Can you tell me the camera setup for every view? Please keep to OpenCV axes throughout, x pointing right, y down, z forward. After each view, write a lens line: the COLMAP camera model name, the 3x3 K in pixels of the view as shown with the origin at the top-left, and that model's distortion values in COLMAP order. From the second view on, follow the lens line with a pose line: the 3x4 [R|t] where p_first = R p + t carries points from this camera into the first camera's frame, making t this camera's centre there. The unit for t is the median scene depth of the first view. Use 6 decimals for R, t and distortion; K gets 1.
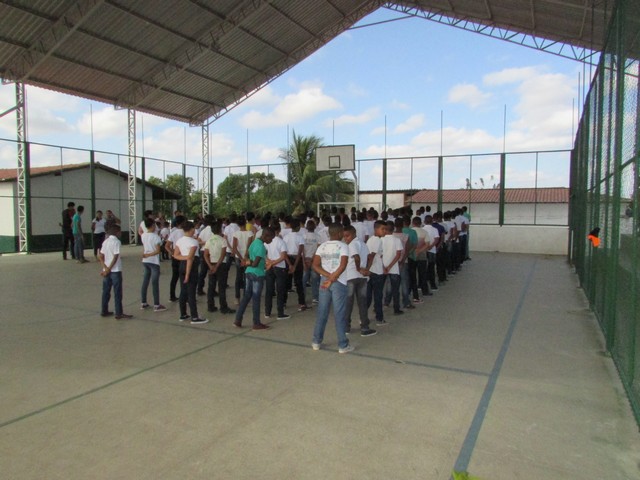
lens RADIAL K [[456.4, 0, 322.0], [0, 456.4, 238.0], [0, 0, 1]] dist [-0.018394, 0.005395]
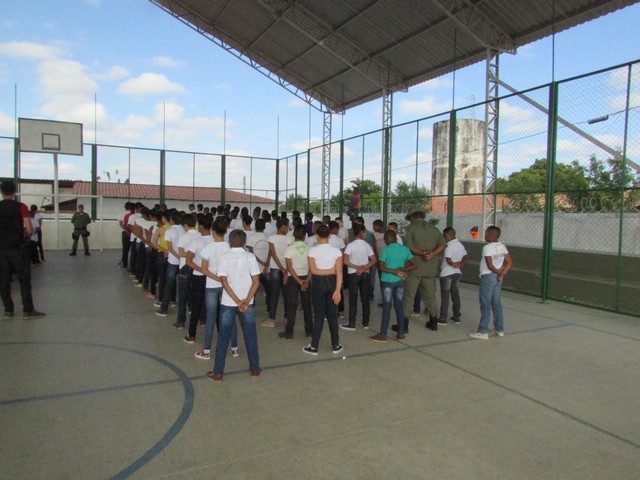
lens RADIAL K [[459.6, 0, 320.6], [0, 459.6, 231.5], [0, 0, 1]] dist [-0.010033, -0.000139]
pose [[0.593325, -0.023988, 0.804605, -0.331058], [0.026884, 0.999589, 0.009977, -0.012093], [-0.804514, 0.015712, 0.593726, 0.188108]]
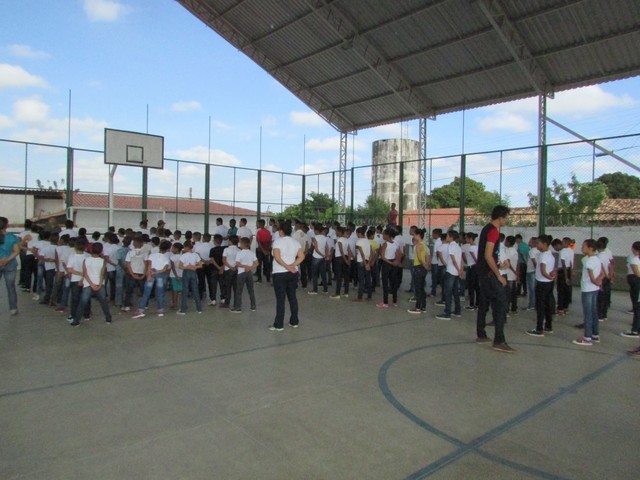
lens RADIAL K [[452.9, 0, 319.7], [0, 452.9, 237.0], [0, 0, 1]] dist [-0.025144, 0.000981]
pose [[0.381578, -0.020847, 0.924102, -0.540588], [0.031519, 0.999458, 0.009532, -0.032290], [-0.923799, 0.025490, 0.382028, 0.461908]]
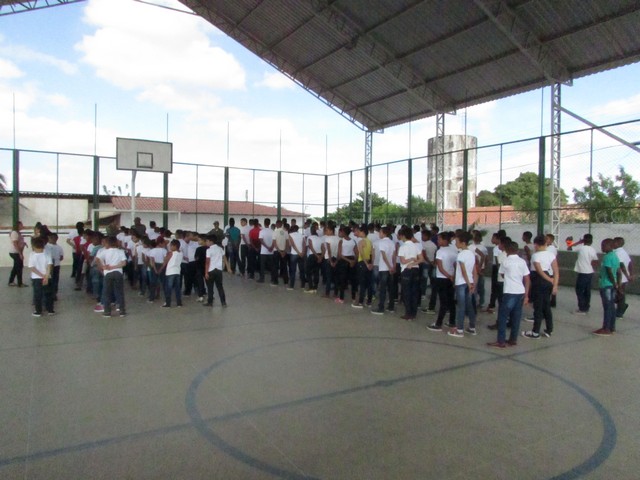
lens RADIAL K [[456.4, 0, 322.0], [0, 456.4, 238.0], [0, 0, 1]] dist [-0.018394, 0.005395]
pose [[0.527708, -0.022733, 0.849122, -0.497797], [0.036635, 0.999321, 0.003987, -0.022993], [-0.848636, 0.029004, 0.528182, 0.326677]]
